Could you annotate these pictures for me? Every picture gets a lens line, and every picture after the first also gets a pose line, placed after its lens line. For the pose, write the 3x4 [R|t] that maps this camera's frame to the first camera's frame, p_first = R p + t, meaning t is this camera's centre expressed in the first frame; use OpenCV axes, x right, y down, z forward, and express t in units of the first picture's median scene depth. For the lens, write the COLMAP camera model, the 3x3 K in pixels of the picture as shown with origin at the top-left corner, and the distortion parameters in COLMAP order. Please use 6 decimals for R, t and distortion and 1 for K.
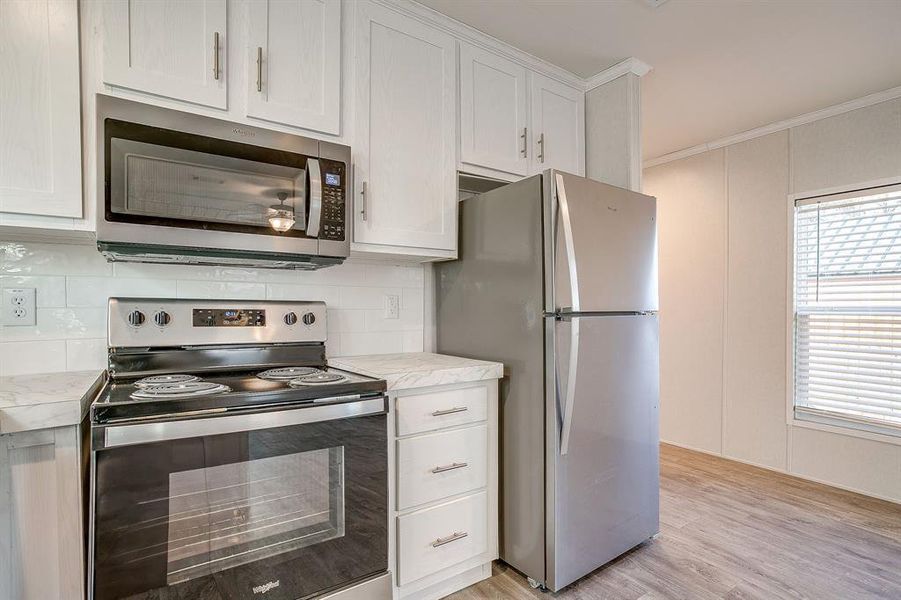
lens RADIAL K [[433.5, 0, 447.9], [0, 433.5, 311.6], [0, 0, 1]] dist [-0.021910, 0.000298]
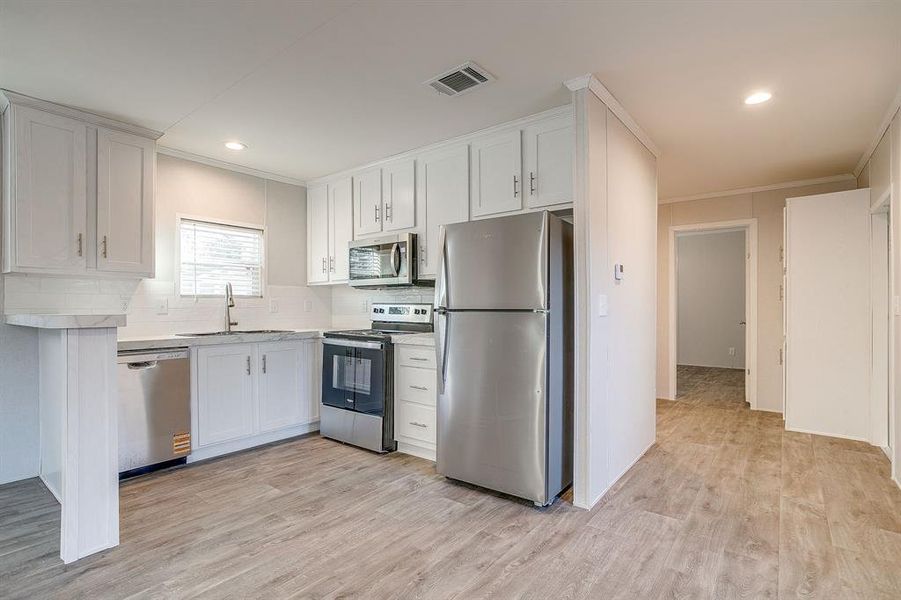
lens RADIAL K [[444.1, 0, 450.5], [0, 444.1, 300.0], [0, 0, 1]] dist [-0.028455, 0.025367]
pose [[0.315009, -0.012309, -0.949009, 1.746911], [-0.008602, 0.999838, -0.015824, -0.006957], [0.949050, 0.013147, 0.314852, 0.438659]]
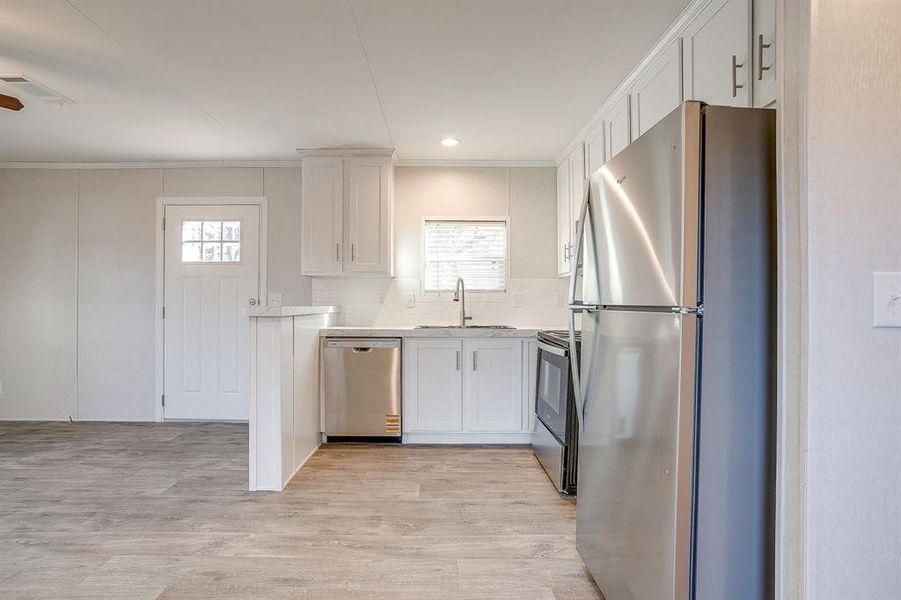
lens RADIAL K [[449.7, 0, 443.2], [0, 449.7, 298.0], [0, 0, 1]] dist [-0.069609, 0.051903]
pose [[-0.549426, -0.006738, -0.835515, 1.291049], [-0.011091, 0.999938, -0.000770, -0.011184], [0.835469, 0.008843, -0.549467, 1.208323]]
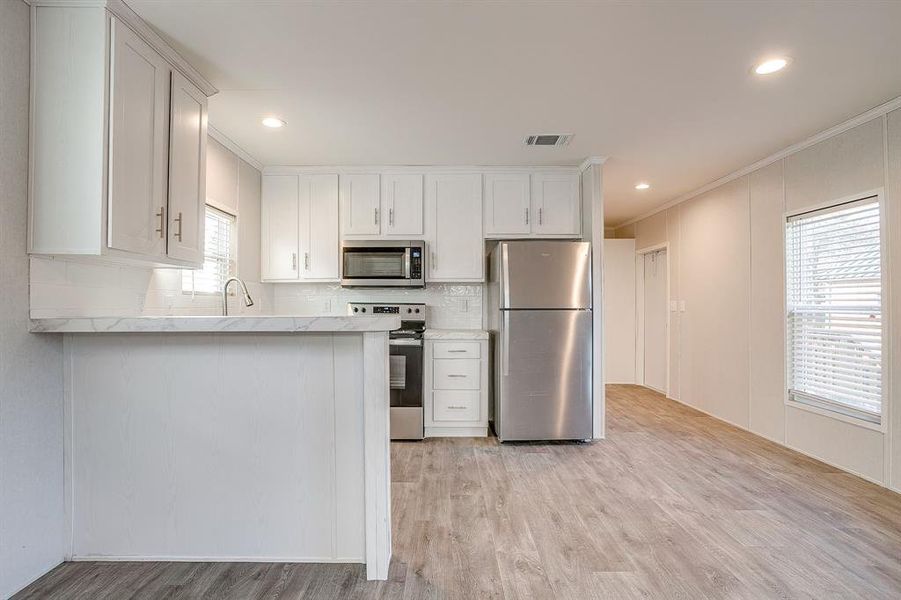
lens RADIAL K [[429.0, 0, 451.3], [0, 429.0, 304.7], [0, 0, 1]] dist [-0.035479, 0.000895]
pose [[0.837718, -0.001058, -0.546102, 1.080569], [-0.006534, 0.999907, -0.011960, 0.008912], [0.546064, 0.013587, 0.837634, -0.824359]]
